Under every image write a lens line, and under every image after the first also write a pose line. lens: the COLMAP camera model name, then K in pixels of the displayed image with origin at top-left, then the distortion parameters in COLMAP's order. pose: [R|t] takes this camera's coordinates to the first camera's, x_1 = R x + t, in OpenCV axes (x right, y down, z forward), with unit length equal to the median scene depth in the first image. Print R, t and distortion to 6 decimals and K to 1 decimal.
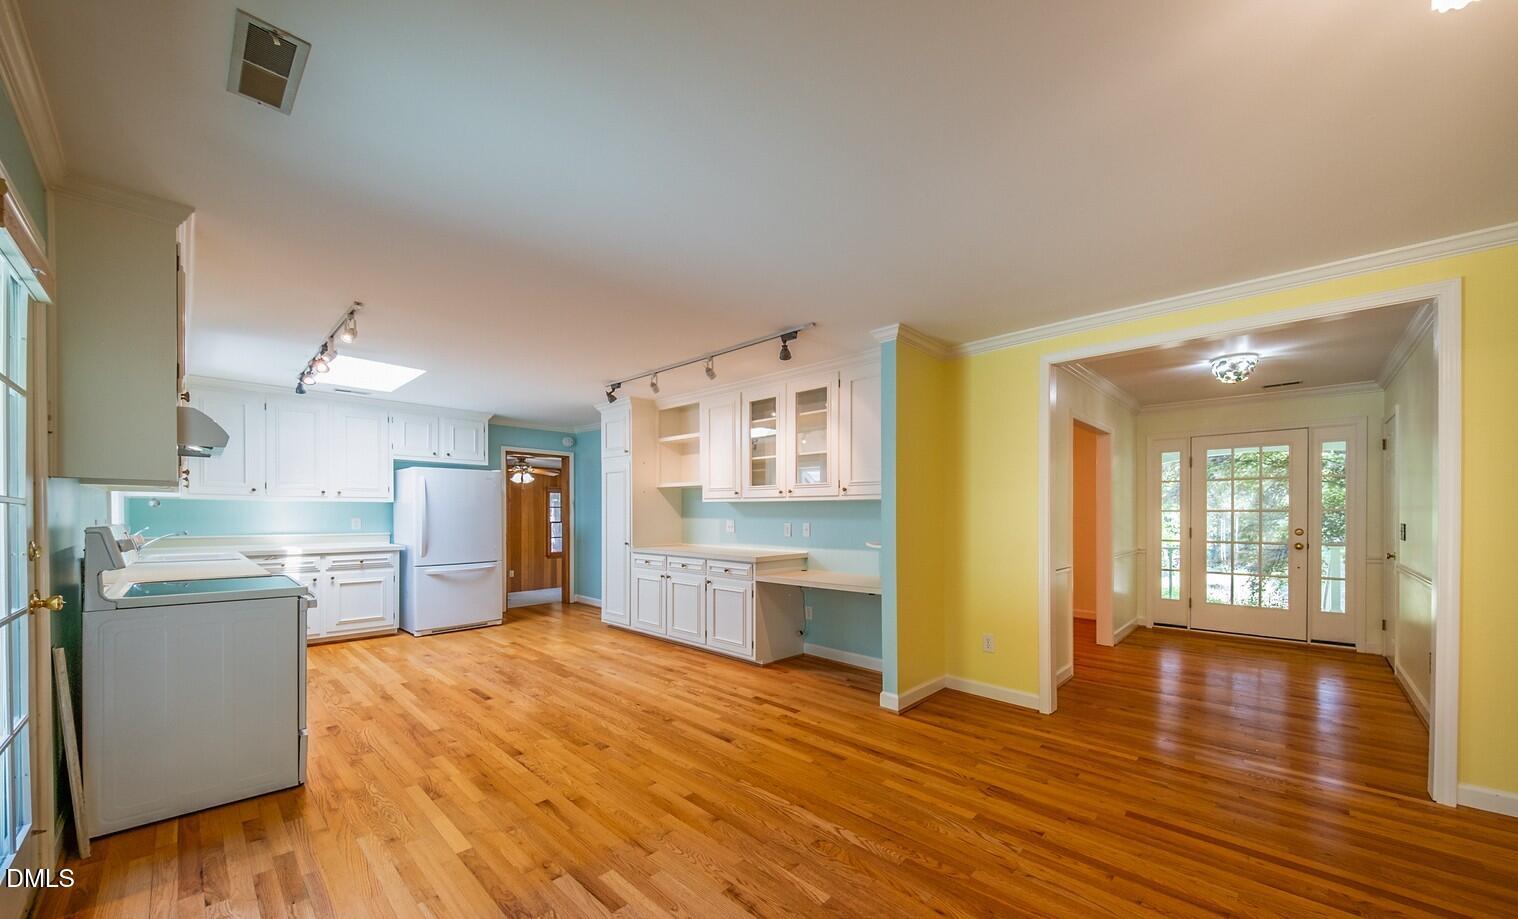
lens RADIAL K [[545.6, 0, 801.8], [0, 545.6, 517.4], [0, 0, 1]] dist [-0.002880, -0.000469]
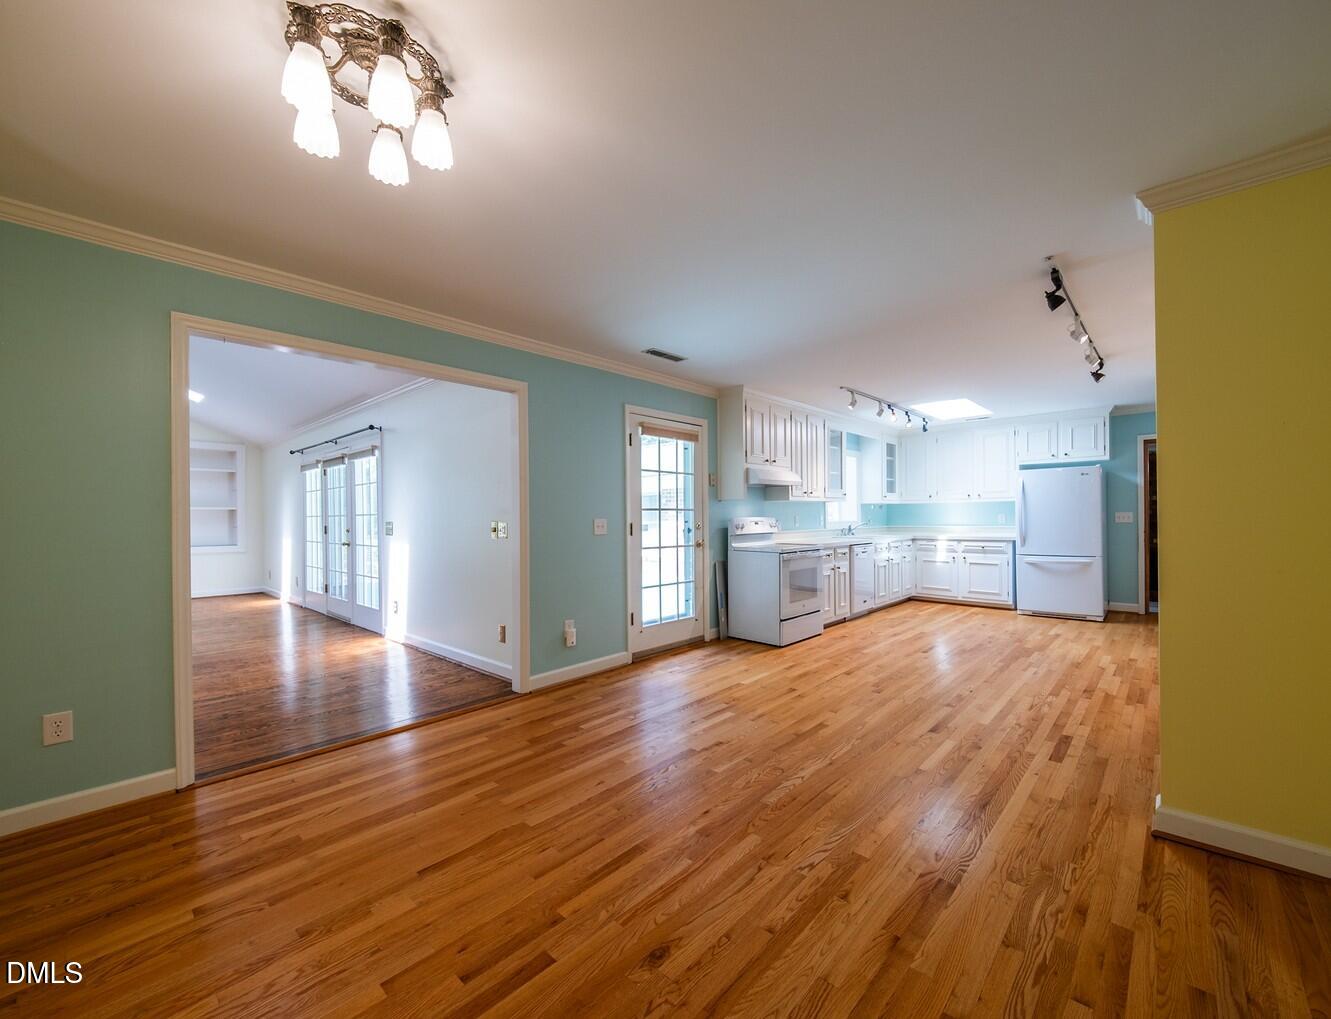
lens RADIAL K [[541.0, 0, 679.8], [0, 541.0, 519.5], [0, 0, 1]] dist [0.001436, 0.000000]
pose [[-0.029718, 0.007313, -0.999532, 0.498082], [0.006441, 0.999954, 0.007125, 0.000289], [0.999538, -0.006226, -0.029764, 0.308800]]
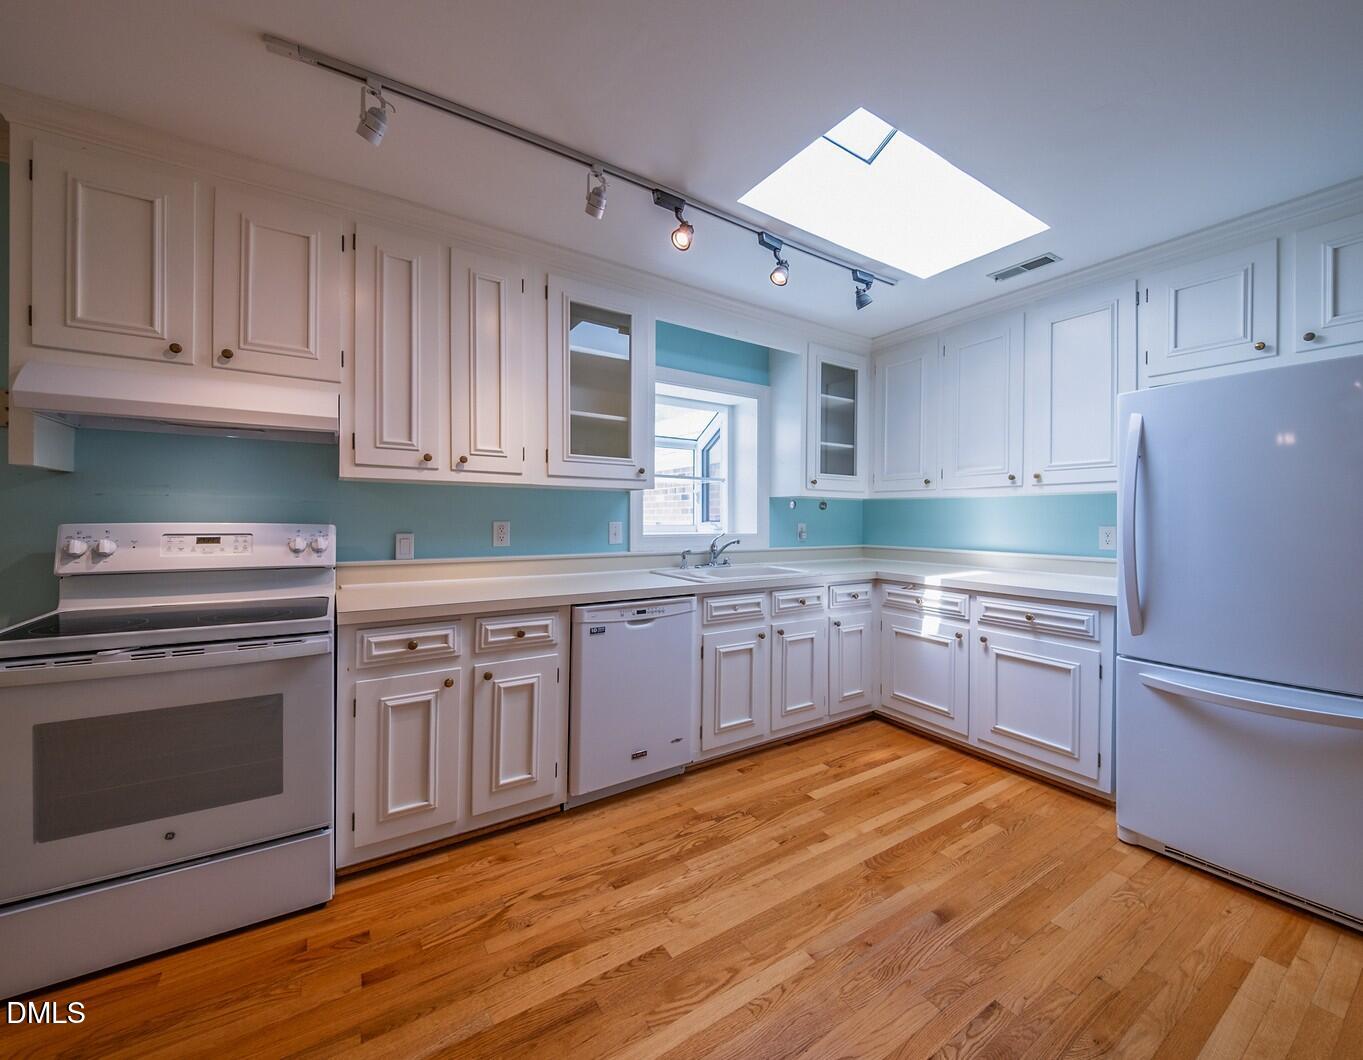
lens RADIAL K [[547.9, 0, 694.5], [0, 547.9, 521.1], [0, 0, 1]] dist [0.012457, -0.002439]
pose [[-0.260525, 0.004295, -0.965457, -0.265363], [-0.011486, 0.999906, 0.007548, -0.003406], [0.965399, 0.013056, -0.260451, 0.827942]]
